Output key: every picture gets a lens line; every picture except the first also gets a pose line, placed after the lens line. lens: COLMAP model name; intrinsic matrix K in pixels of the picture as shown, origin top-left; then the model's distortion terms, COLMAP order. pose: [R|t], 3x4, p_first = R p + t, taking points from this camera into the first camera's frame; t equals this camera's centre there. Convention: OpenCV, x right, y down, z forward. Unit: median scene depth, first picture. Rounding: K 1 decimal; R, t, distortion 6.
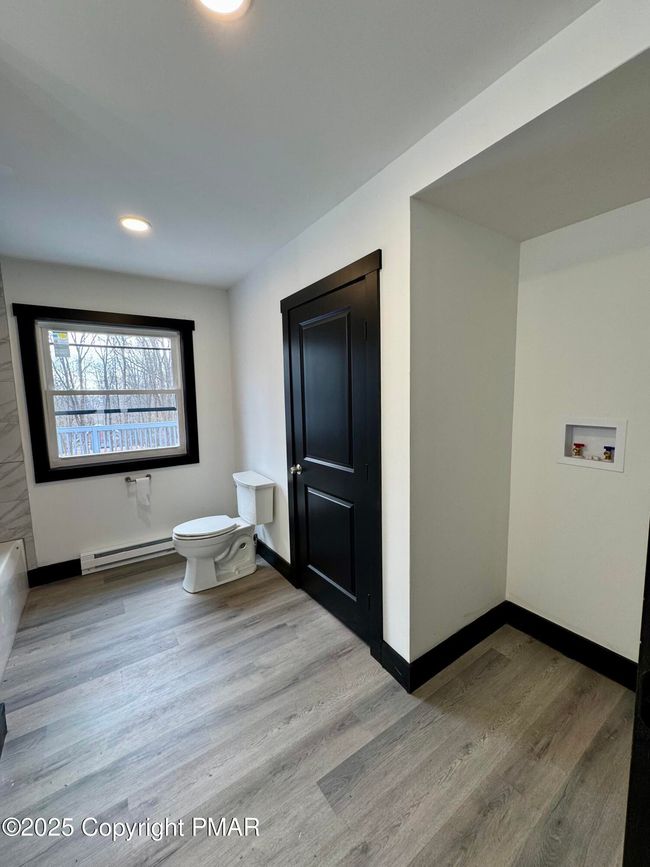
lens RADIAL K [[347.0, 0, 325.0], [0, 347.0, 433.5], [0, 0, 1]] dist [-0.000106, -0.000063]
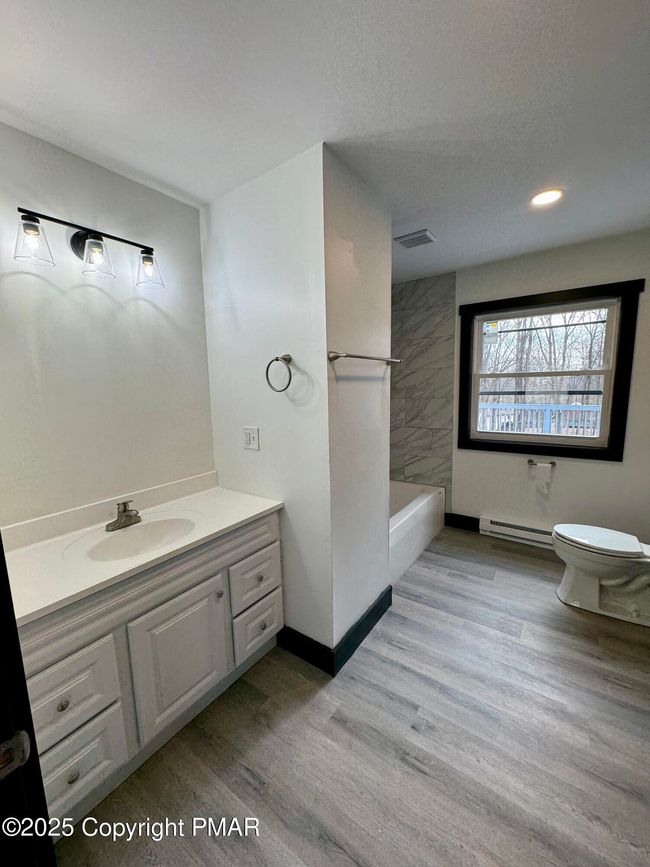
lens RADIAL K [[347.0, 0, 325.0], [0, 347.0, 433.5], [0, 0, 1]] dist [-0.000106, -0.000063]
pose [[0.347136, 0.147392, -0.926160, 0.161394], [-0.086095, 0.988410, 0.125030, -0.026139], [0.933855, 0.036335, 0.355802, 0.094577]]
